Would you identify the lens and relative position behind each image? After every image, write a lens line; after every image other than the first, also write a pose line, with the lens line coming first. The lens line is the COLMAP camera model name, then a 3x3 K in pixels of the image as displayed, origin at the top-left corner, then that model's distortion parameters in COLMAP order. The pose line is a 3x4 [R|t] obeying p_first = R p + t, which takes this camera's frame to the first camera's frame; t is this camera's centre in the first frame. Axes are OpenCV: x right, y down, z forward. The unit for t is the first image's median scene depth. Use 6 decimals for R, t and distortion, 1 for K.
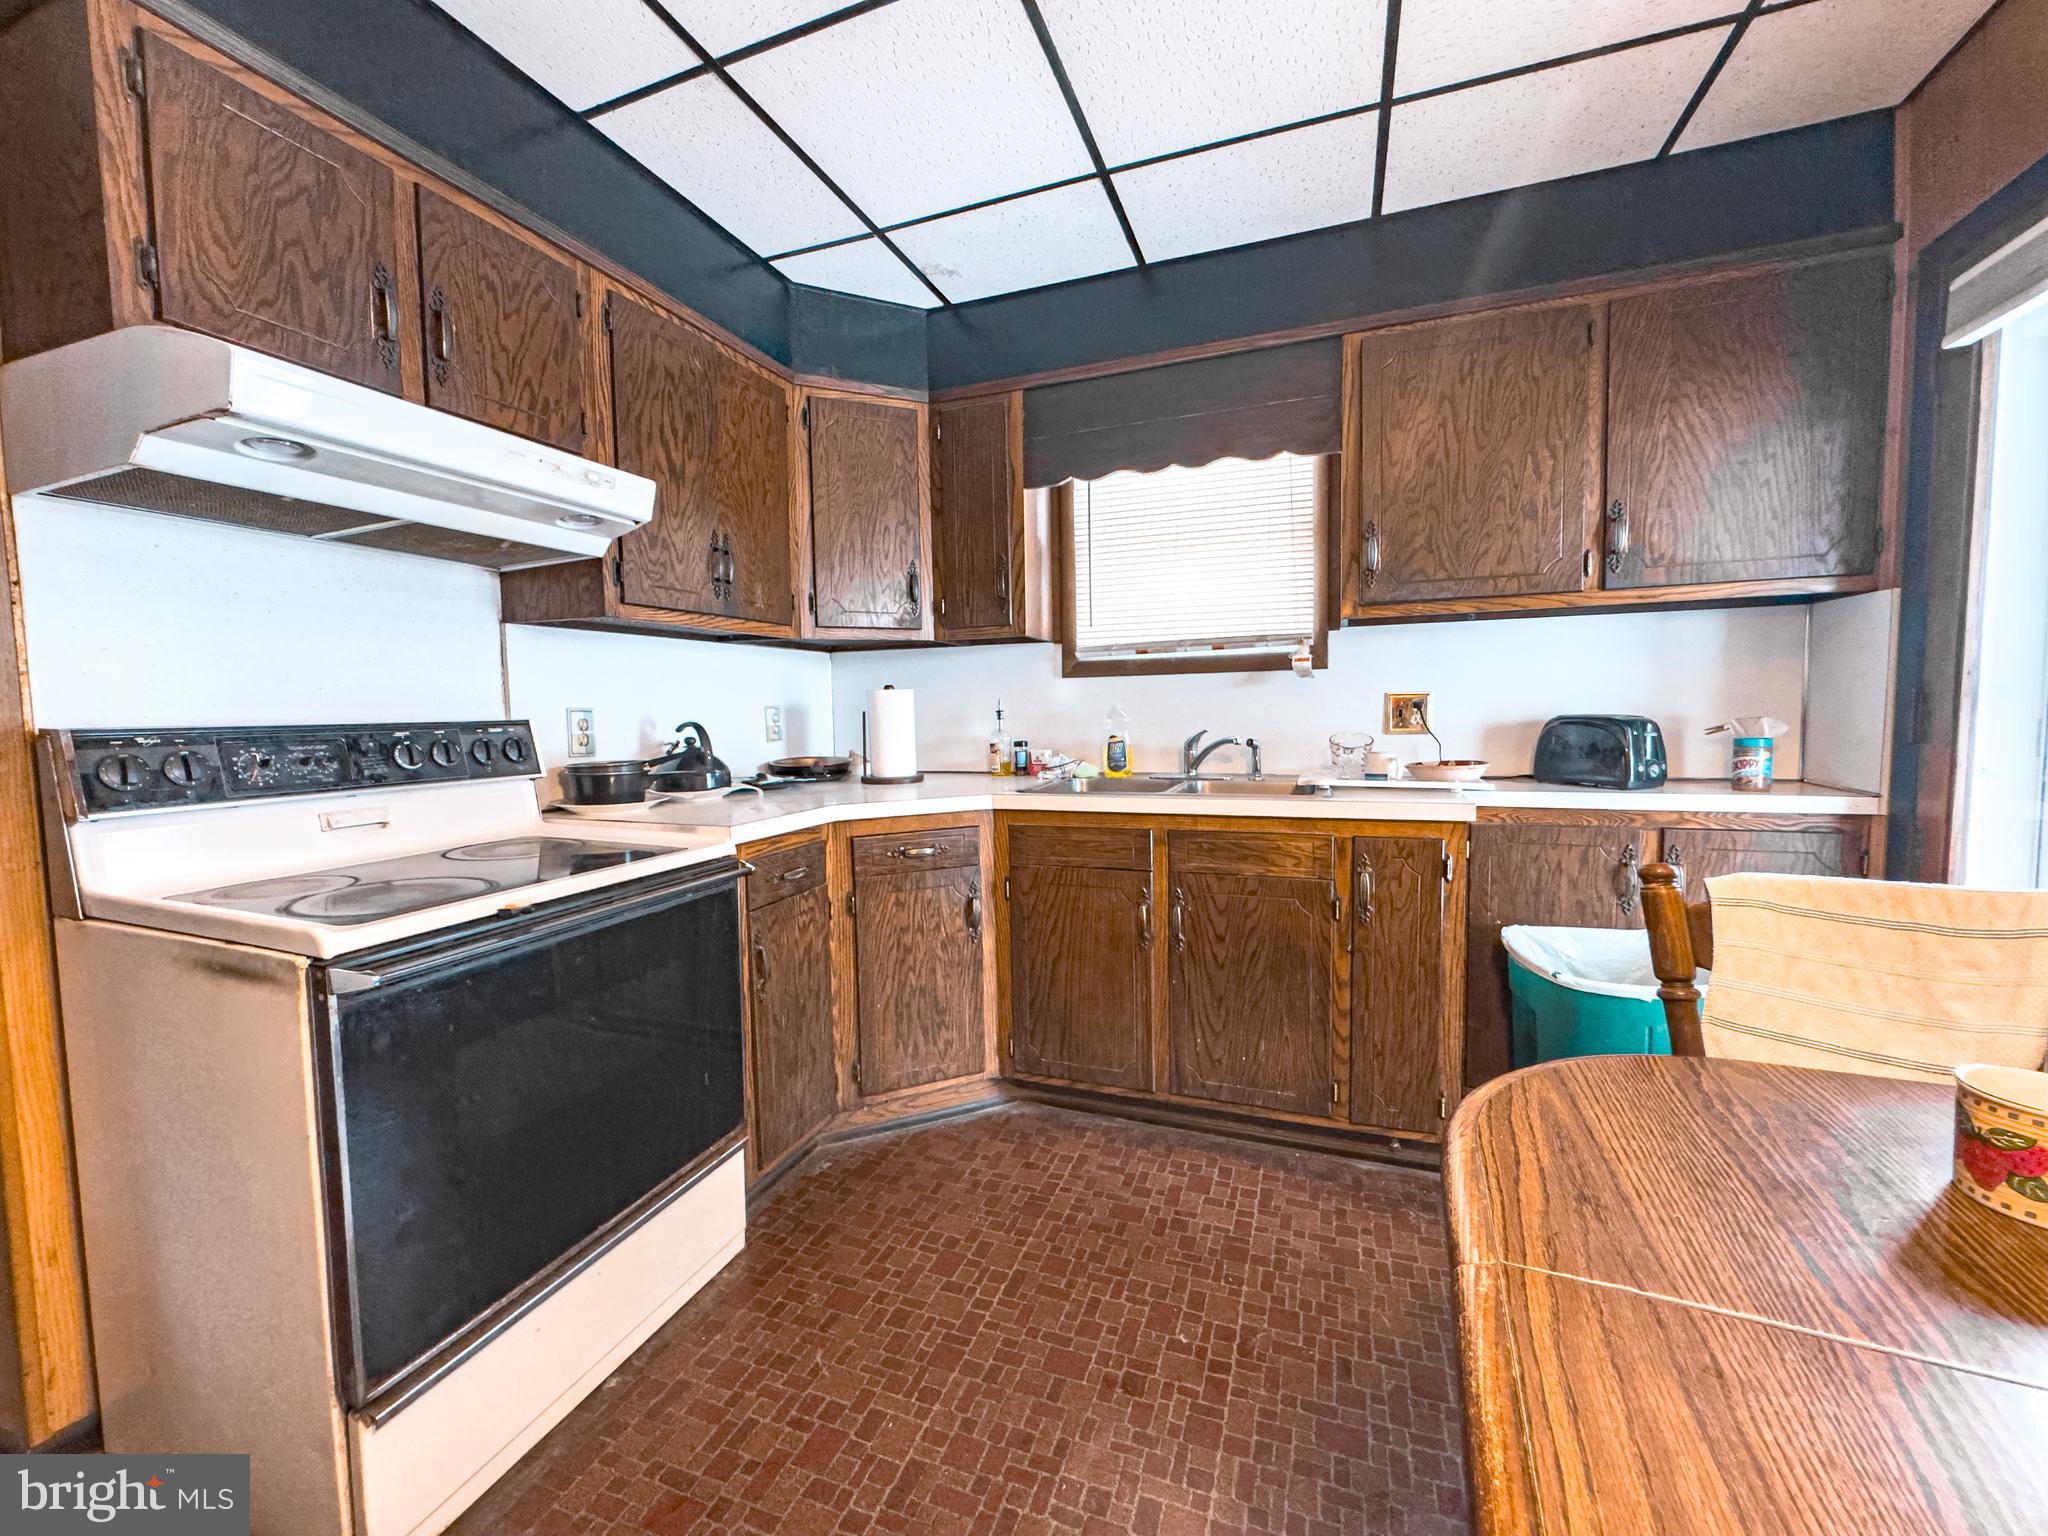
lens RADIAL K [[820.5, 0, 1023.1], [0, 820.5, 763.5], [0, 0, 1]] dist [-0.005704, 0.000333]
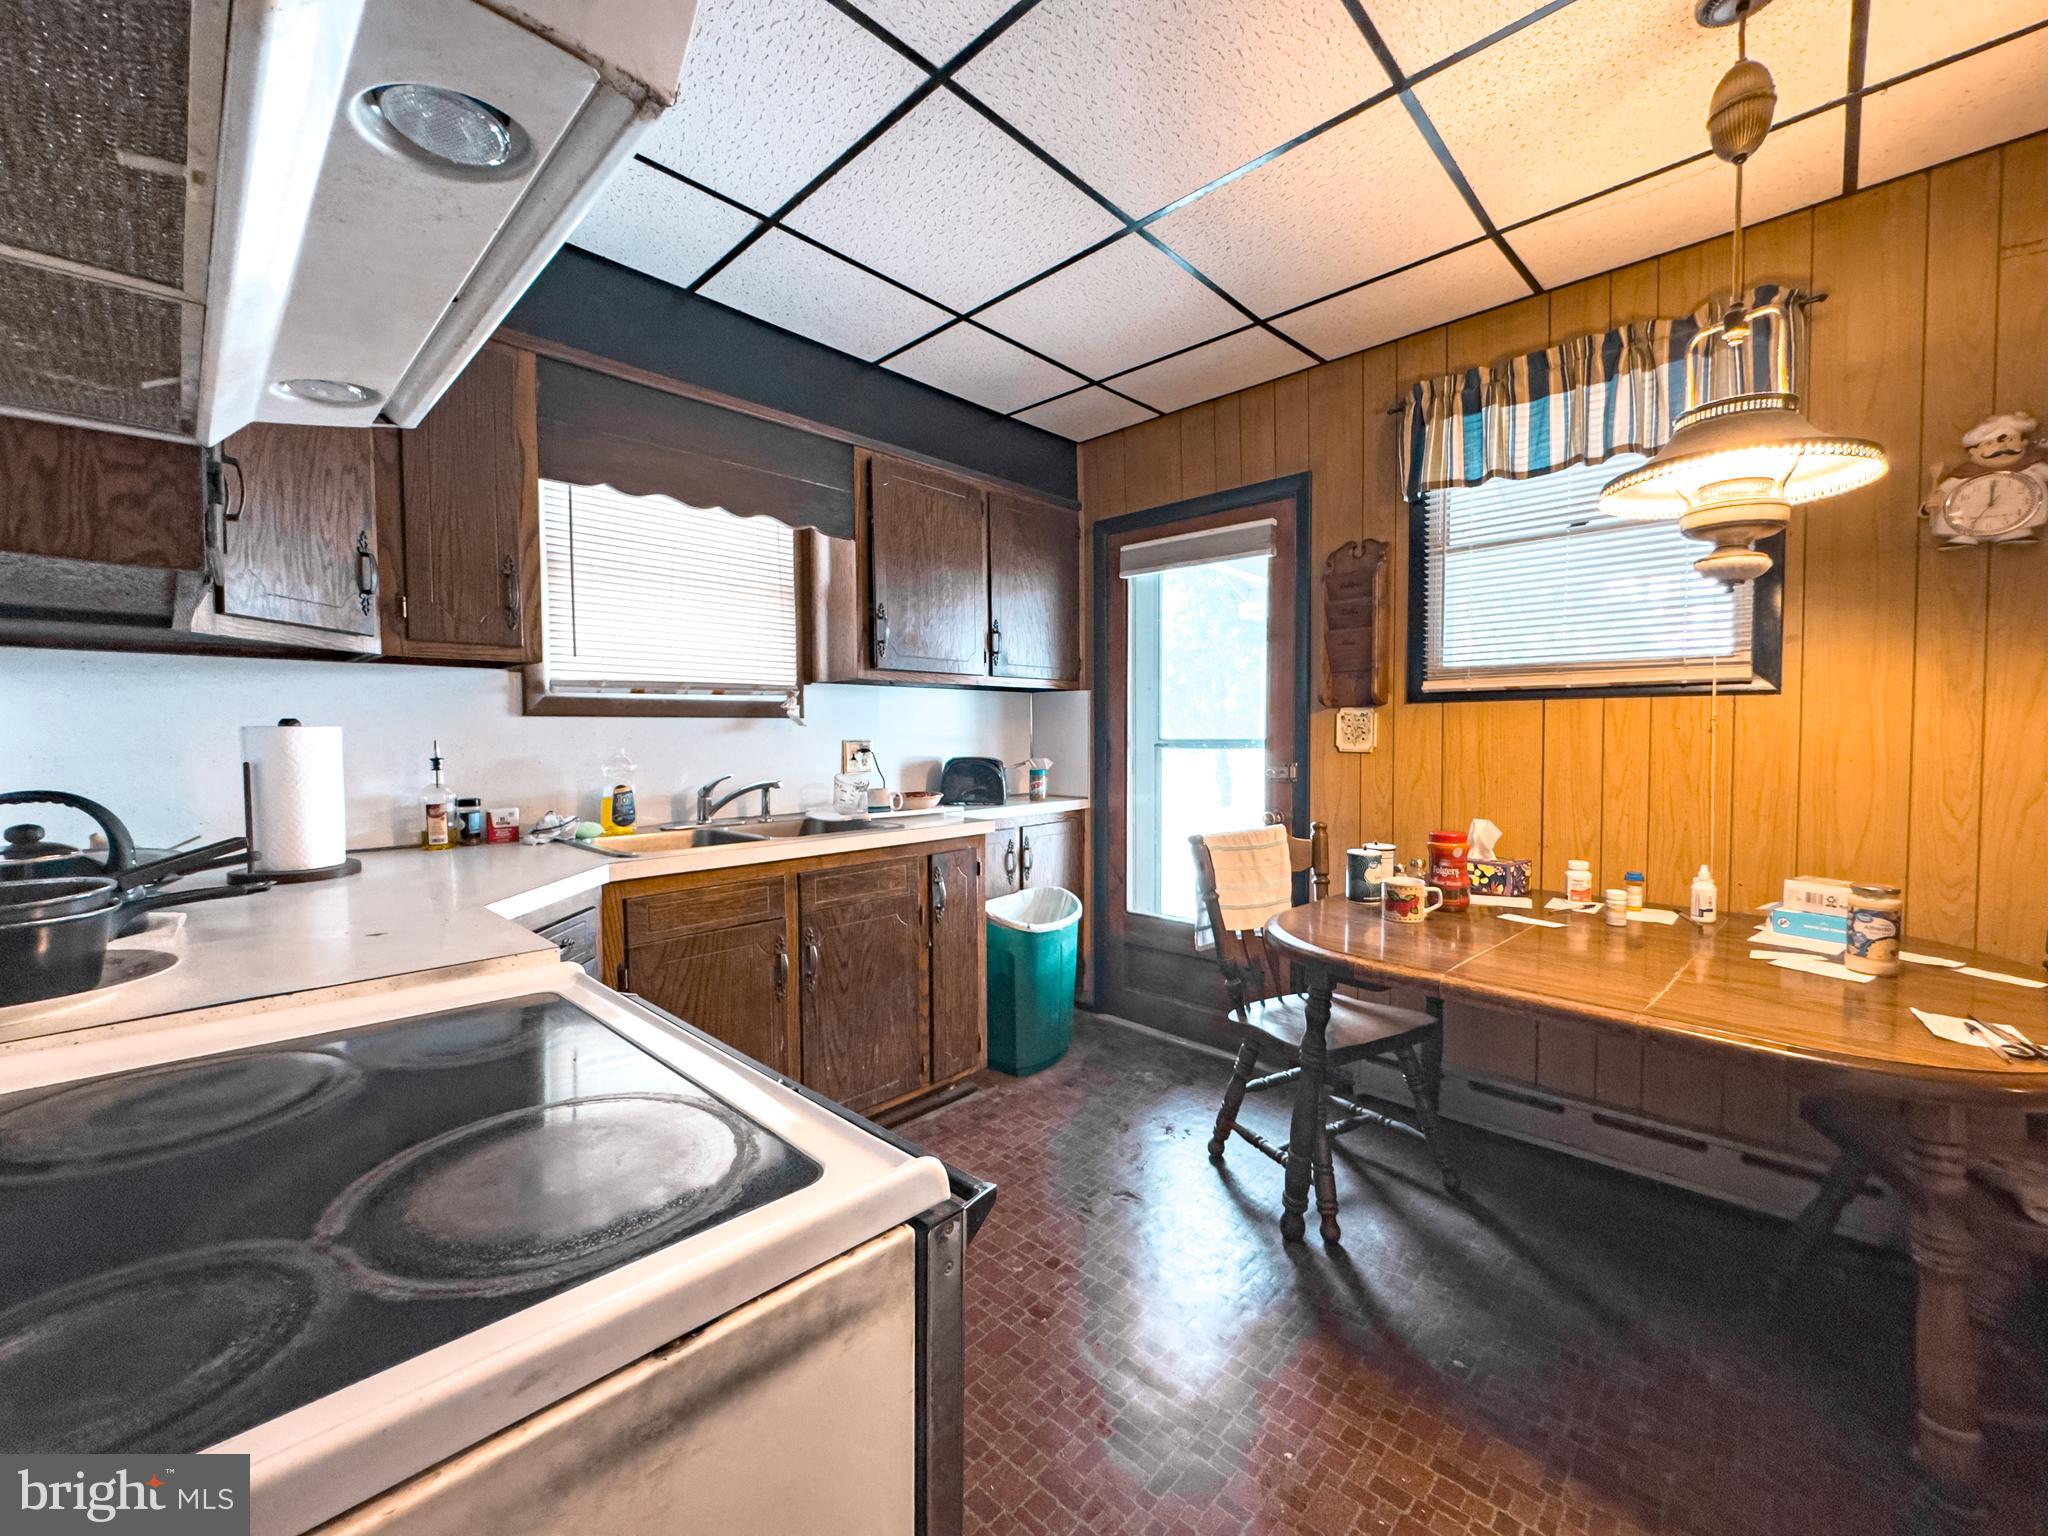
lens RADIAL K [[820.5, 0, 1018.2], [0, 820.5, 765.1], [0, 0, 1]] dist [-0.005704, 0.000333]
pose [[0.393082, -0.018632, 0.919315, -0.614459], [0.061207, 0.998107, -0.005942, -0.029223], [-0.917464, 0.058604, 0.393478, 0.317239]]
